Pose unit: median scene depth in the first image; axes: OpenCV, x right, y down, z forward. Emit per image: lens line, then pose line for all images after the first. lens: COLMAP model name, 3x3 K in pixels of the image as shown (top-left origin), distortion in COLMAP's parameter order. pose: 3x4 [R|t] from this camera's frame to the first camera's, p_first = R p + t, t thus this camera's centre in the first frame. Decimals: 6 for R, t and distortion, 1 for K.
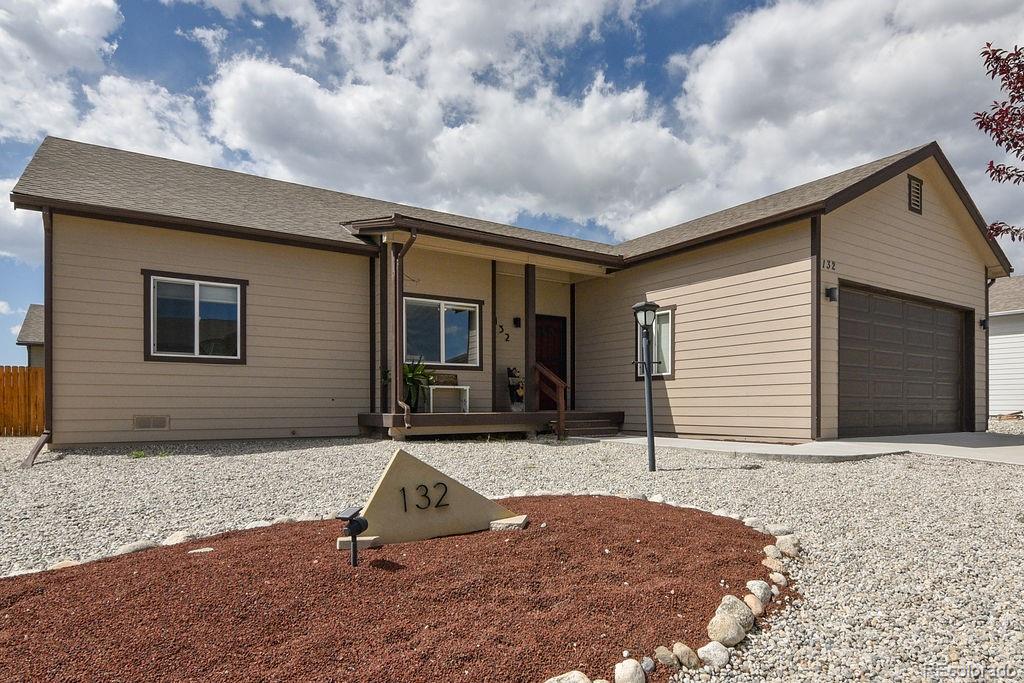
lens RADIAL K [[583.9, 0, 544.8], [0, 583.9, 399.3], [0, 0, 1]] dist [0.038778, -0.038930]
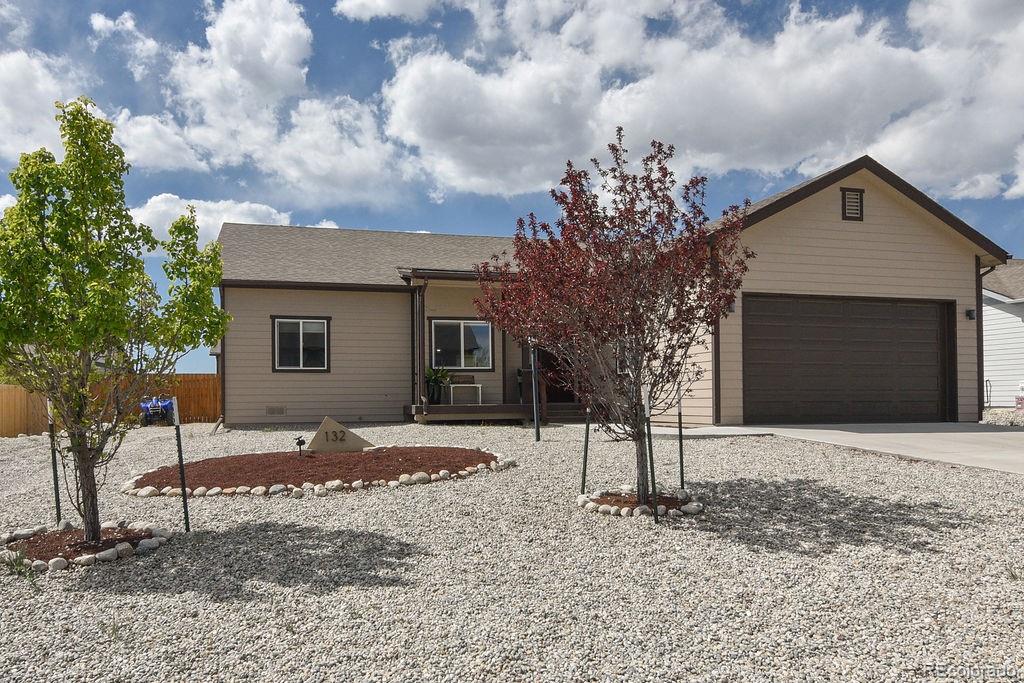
lens RADIAL K [[645.6, 0, 493.5], [0, 645.6, 380.9], [0, 0, 1]] dist [-0.001265, -0.000996]
pose [[0.937197, -0.016153, -0.348426, 0.458412], [0.011073, 0.999801, -0.016566, -0.006111], [0.348624, 0.011667, 0.937190, -0.401874]]
